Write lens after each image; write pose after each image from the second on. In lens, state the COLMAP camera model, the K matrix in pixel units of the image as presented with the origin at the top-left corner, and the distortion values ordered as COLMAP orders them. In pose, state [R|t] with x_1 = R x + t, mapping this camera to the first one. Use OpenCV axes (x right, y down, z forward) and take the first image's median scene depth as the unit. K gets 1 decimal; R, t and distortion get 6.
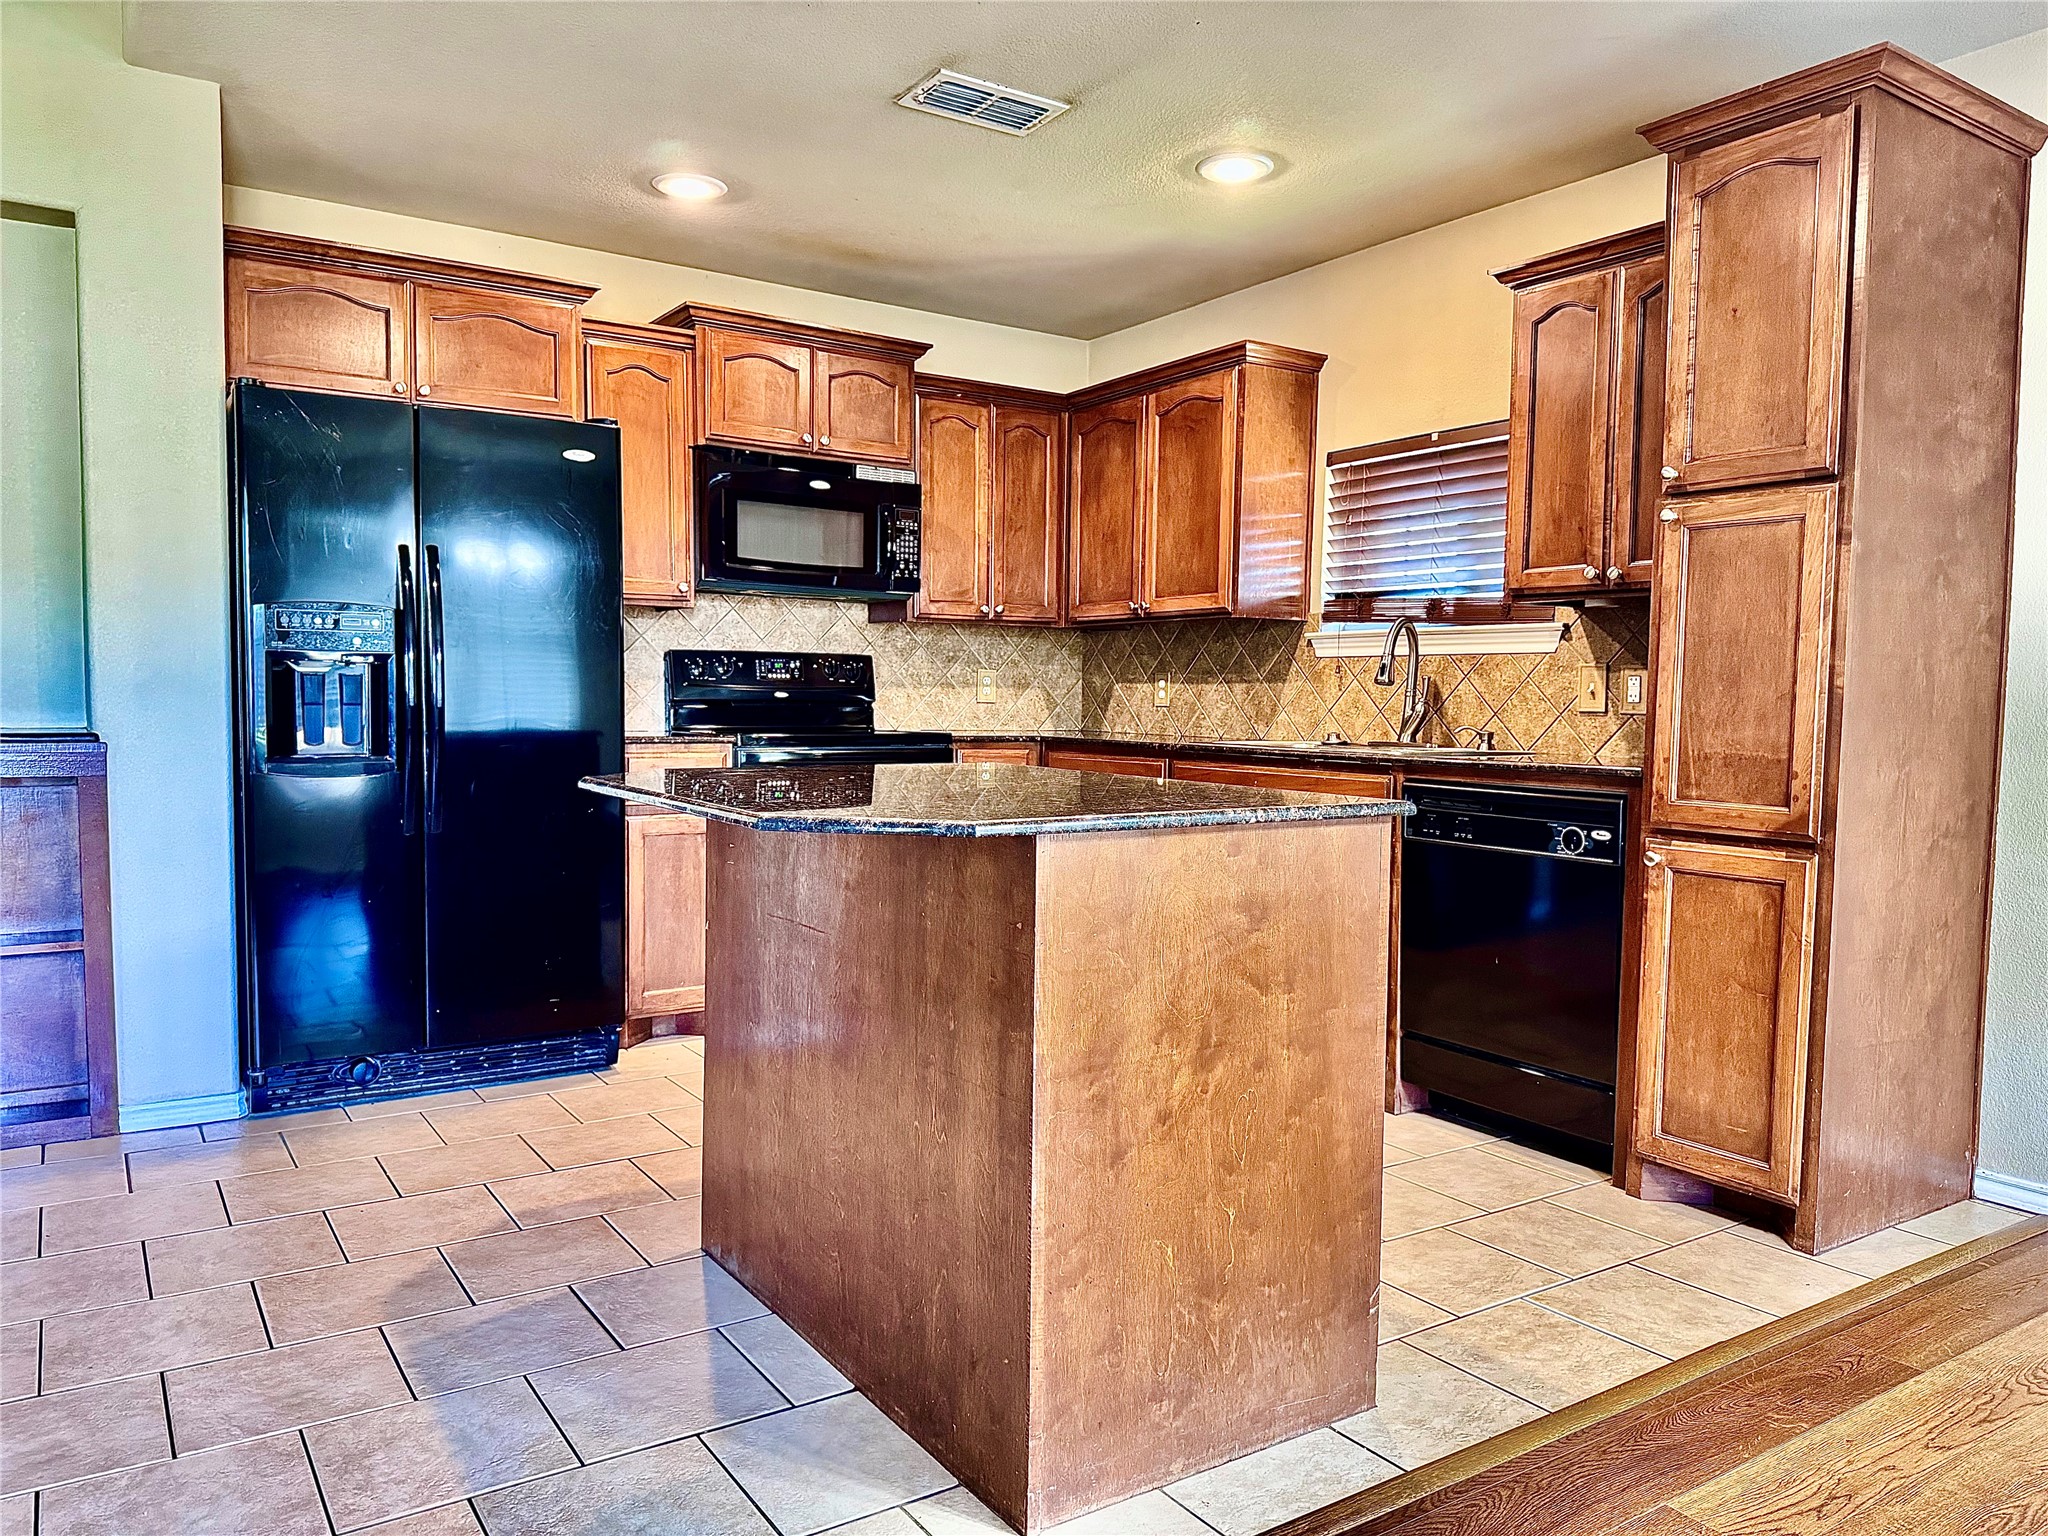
lens RADIAL K [[1457.4, 0, 985.8], [0, 1457.4, 794.1], [0, 0, 1]] dist [0.047057, -0.058937]
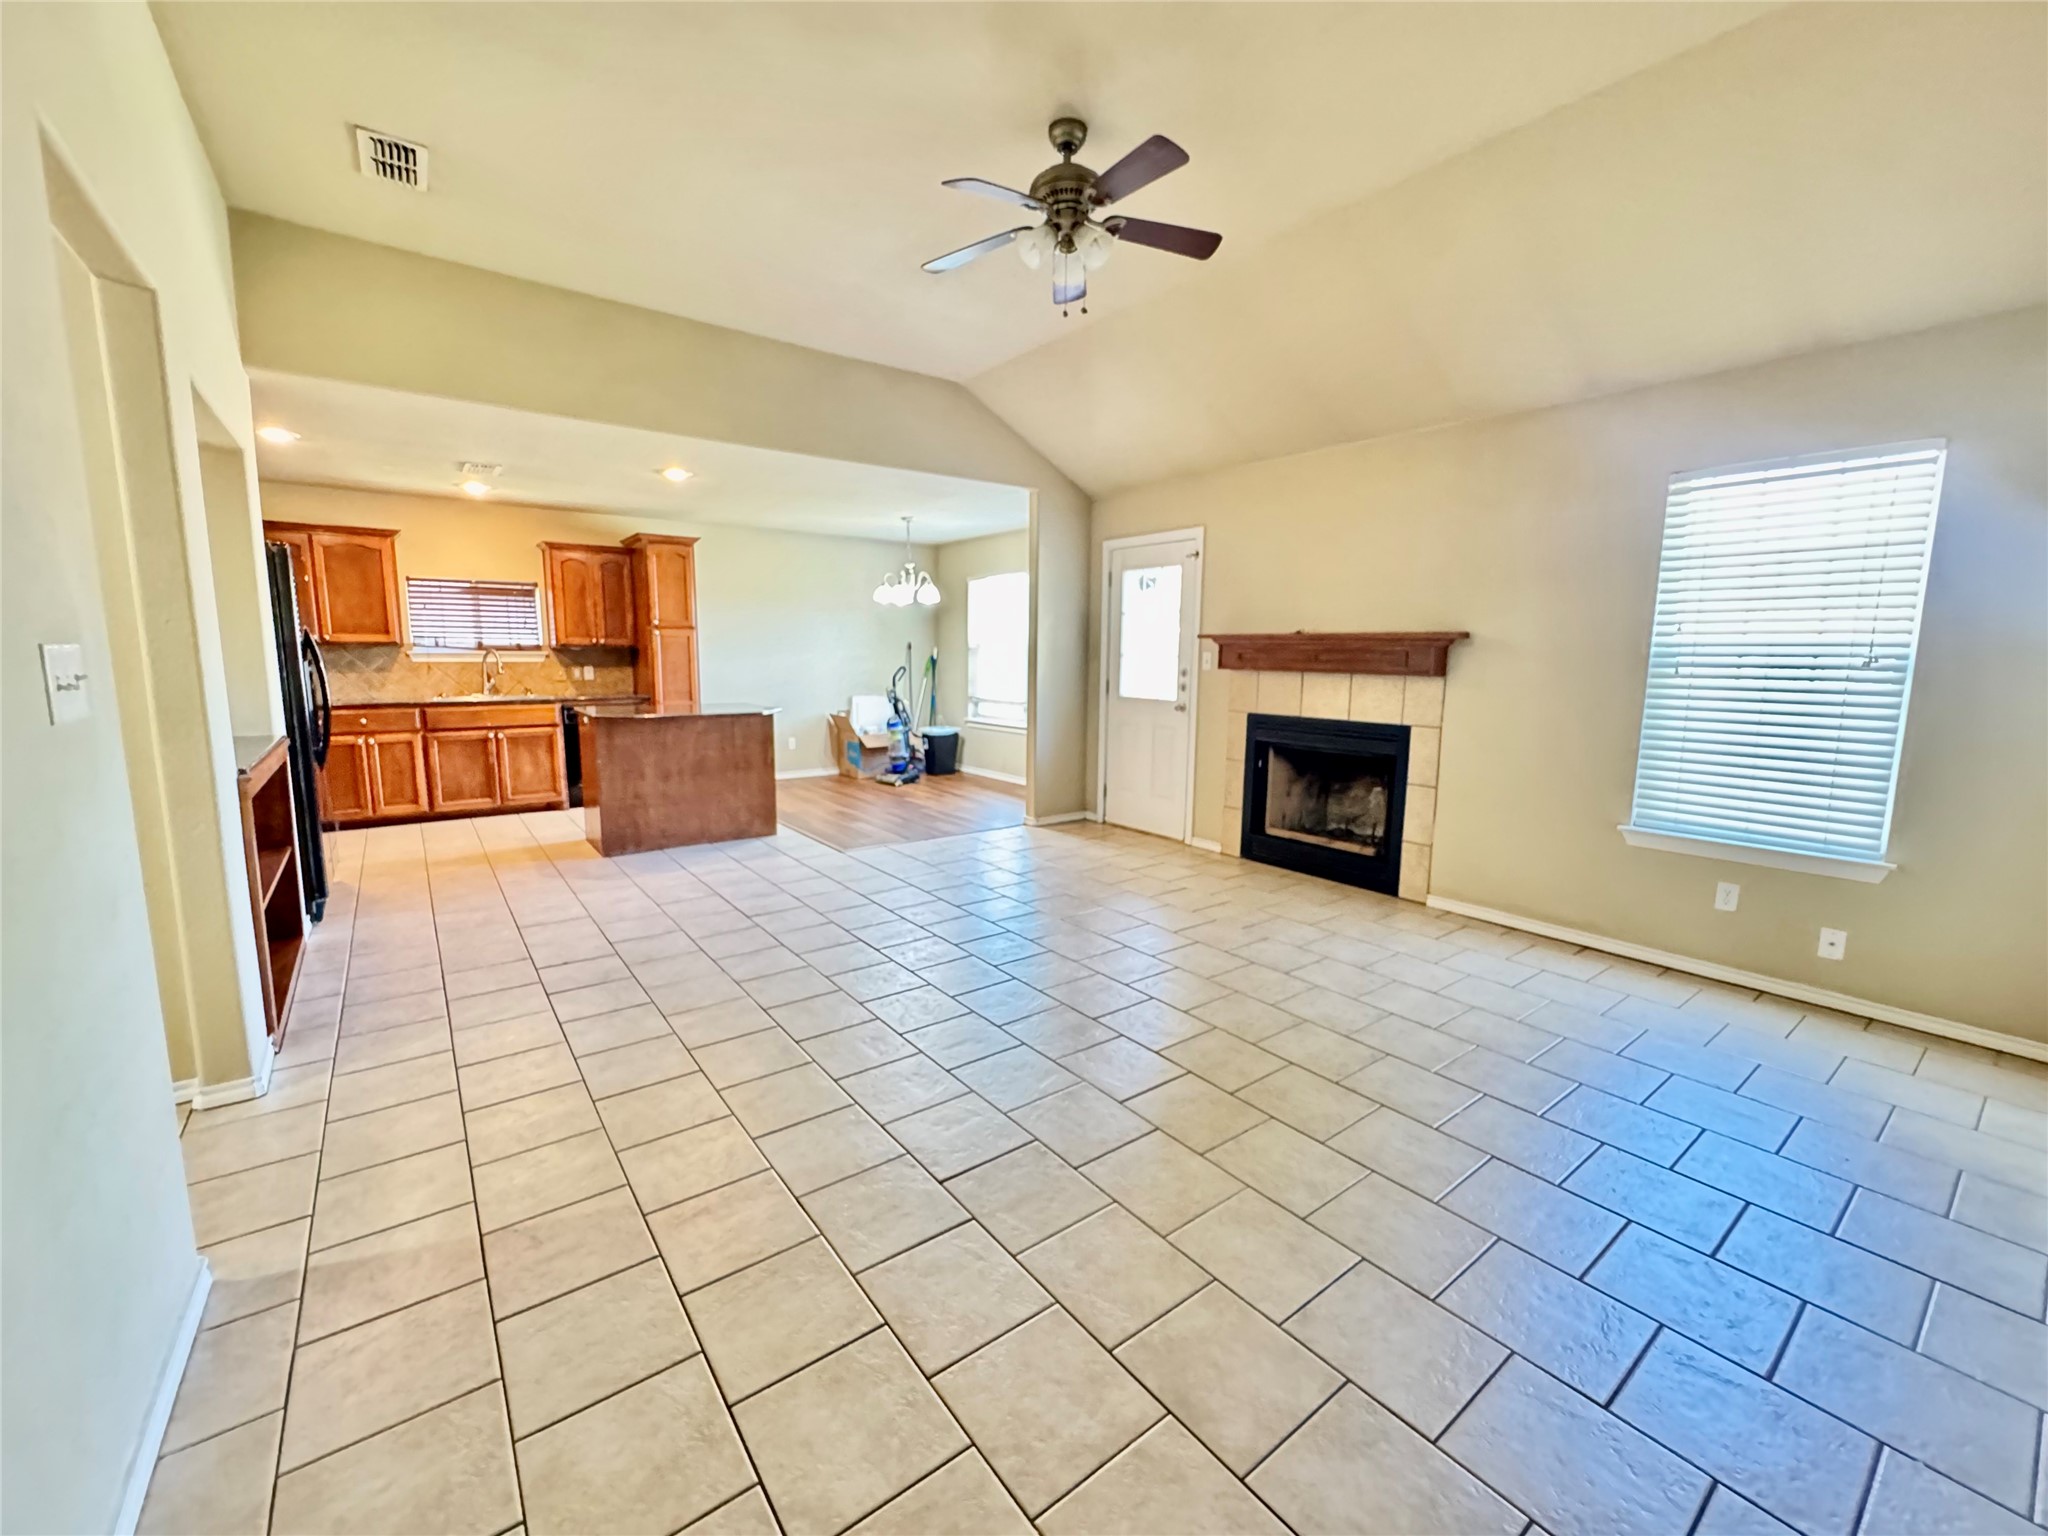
lens RADIAL K [[822.6, 0, 1023.7], [0, 822.6, 780.2], [0, 0, 1]] dist [-0.008442, -0.000751]
pose [[-0.063278, -0.169416, 0.983511, -1.487721], [0.058861, 0.983137, 0.173138, -0.094391], [-0.996259, 0.068846, -0.052239, 0.101746]]
